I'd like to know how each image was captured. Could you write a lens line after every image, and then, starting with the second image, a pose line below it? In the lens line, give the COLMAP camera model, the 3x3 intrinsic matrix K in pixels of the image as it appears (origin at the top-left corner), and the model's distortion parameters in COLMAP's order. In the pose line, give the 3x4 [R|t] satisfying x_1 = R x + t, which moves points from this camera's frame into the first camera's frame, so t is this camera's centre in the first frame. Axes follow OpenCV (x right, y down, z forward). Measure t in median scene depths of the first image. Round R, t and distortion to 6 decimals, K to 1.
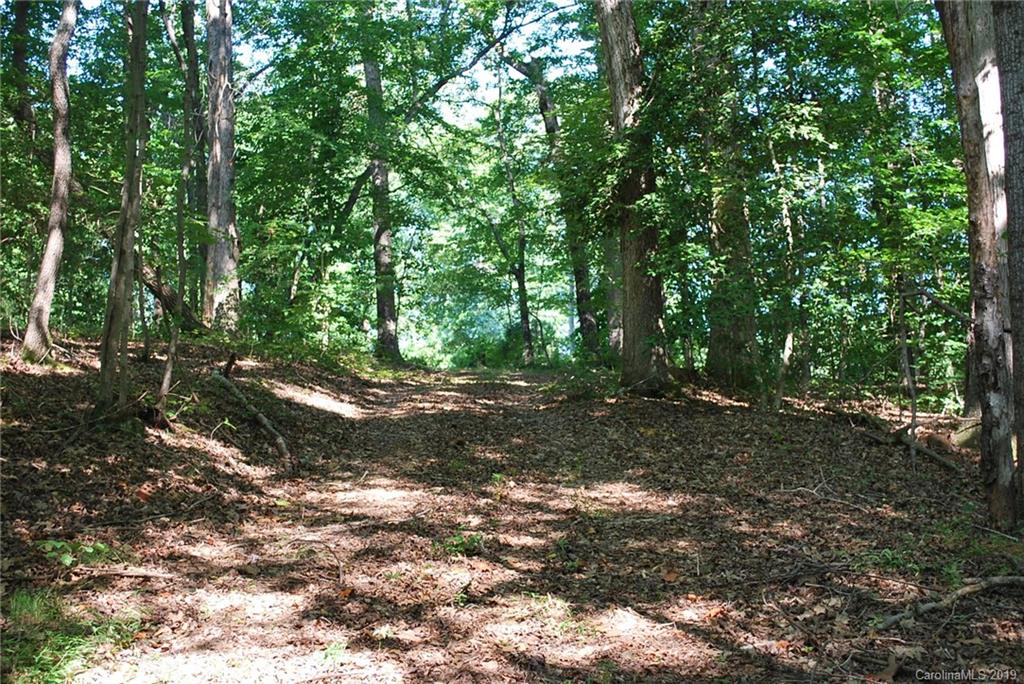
lens RADIAL K [[1425.1, 0, 512.0], [0, 1425.1, 342.0], [0, 0, 1]] dist [0.019802, 0.024532]
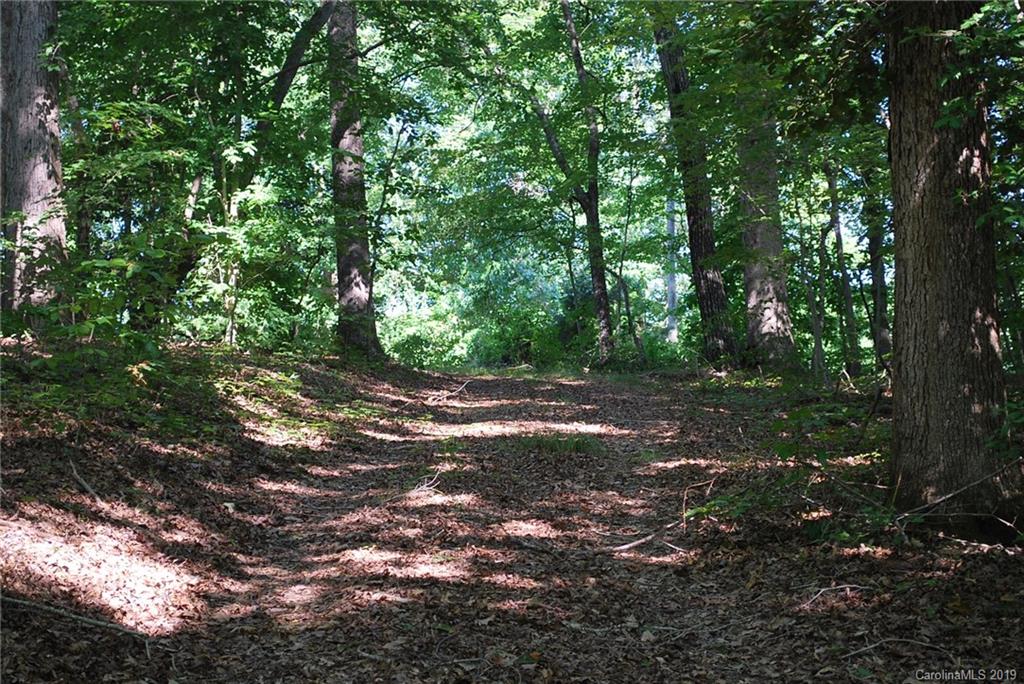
lens RADIAL K [[2120.4, 0, 512.0], [0, 2120.4, 342.0], [0, 0, 1]] dist [0.021157, -0.059794]
pose [[0.999677, -0.002742, -0.025252, -0.004399], [0.003257, 0.999786, 0.020407, -0.008624], [0.025191, -0.020483, 0.999473, 0.142673]]
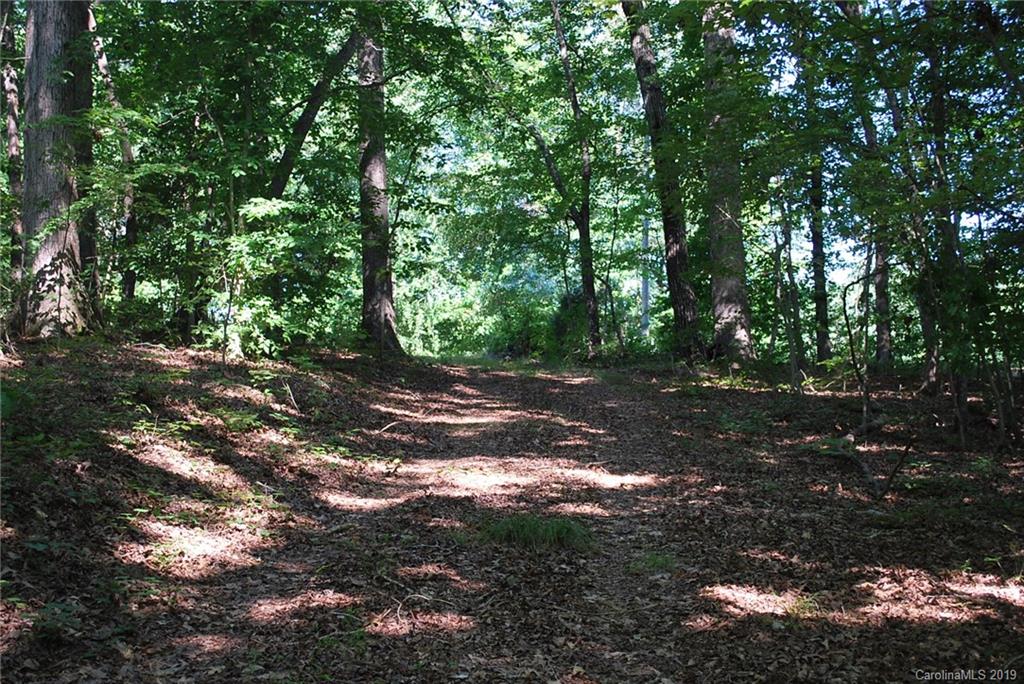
lens RADIAL K [[1439.7, 0, 512.0], [0, 1439.7, 342.0], [0, 0, 1]] dist [0.005125, -0.022758]
pose [[0.999275, 0.012249, -0.036042, -0.002628], [-0.010840, 0.999180, 0.039020, -0.015107], [0.036490, -0.038601, 0.998588, 0.297199]]
